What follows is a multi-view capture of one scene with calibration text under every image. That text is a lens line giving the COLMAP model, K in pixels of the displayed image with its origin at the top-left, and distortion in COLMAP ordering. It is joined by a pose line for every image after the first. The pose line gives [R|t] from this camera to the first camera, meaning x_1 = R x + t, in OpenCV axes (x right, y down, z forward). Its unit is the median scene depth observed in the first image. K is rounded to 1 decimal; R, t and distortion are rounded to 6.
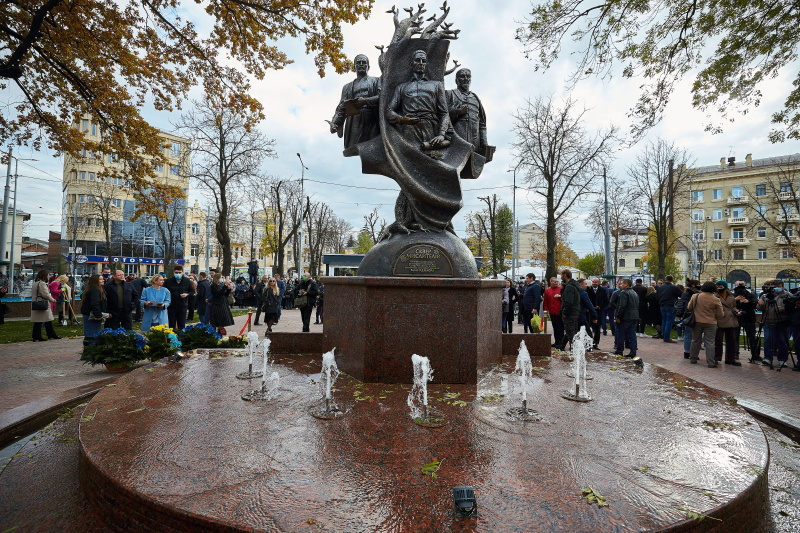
lens RADIAL K [[386.1, 0, 400.0], [0, 386.1, 266.5], [0, 0, 1]] dist [-0.055641, 0.014943]
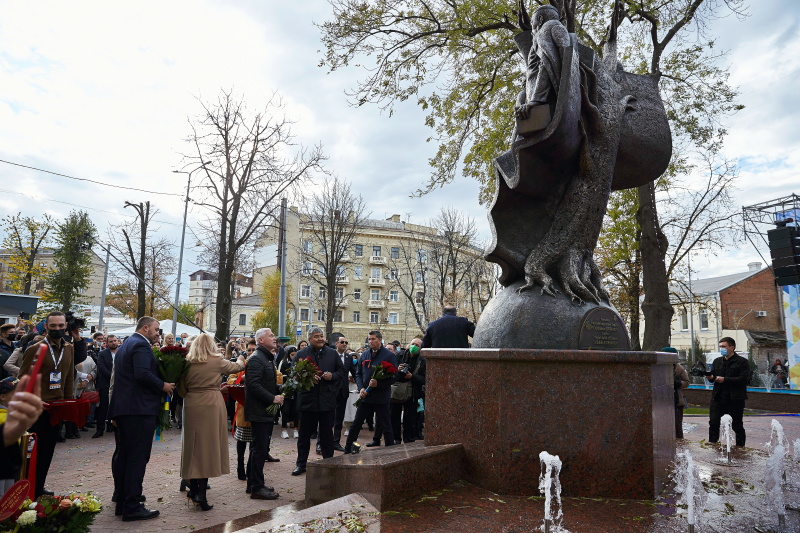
lens RADIAL K [[574.0, 0, 400.7], [0, 574.0, 278.6], [0, 0, 1]] dist [-0.094539, 0.057240]
pose [[0.539197, 0.105225, 0.835581, -0.289450], [-0.049124, 0.994404, -0.093526, 0.001731], [-0.840746, 0.009382, 0.541348, 0.162550]]
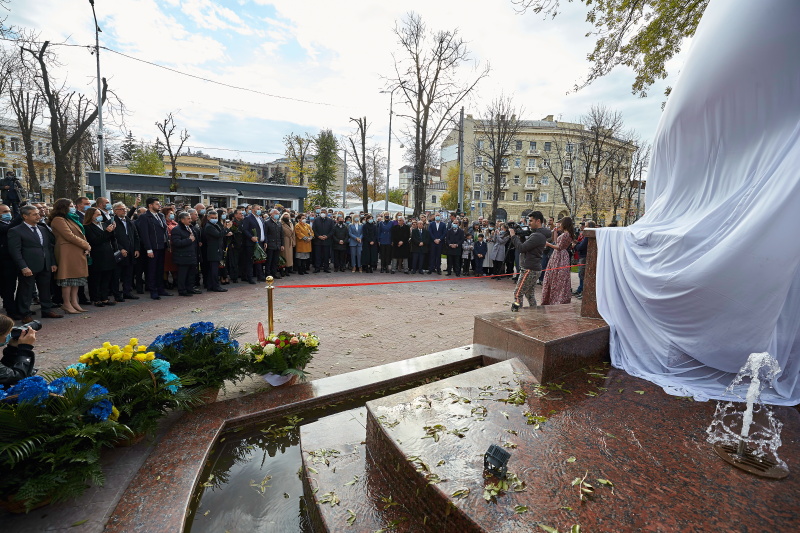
lens RADIAL K [[386.1, 0, 400.0], [0, 386.1, 266.5], [0, 0, 1]] dist [-0.055641, 0.014943]
pose [[0.803076, -0.065028, 0.592318, -0.236558], [-0.044262, 0.984771, 0.168125, -0.000327], [-0.594231, -0.161235, 0.787968, 0.207018]]
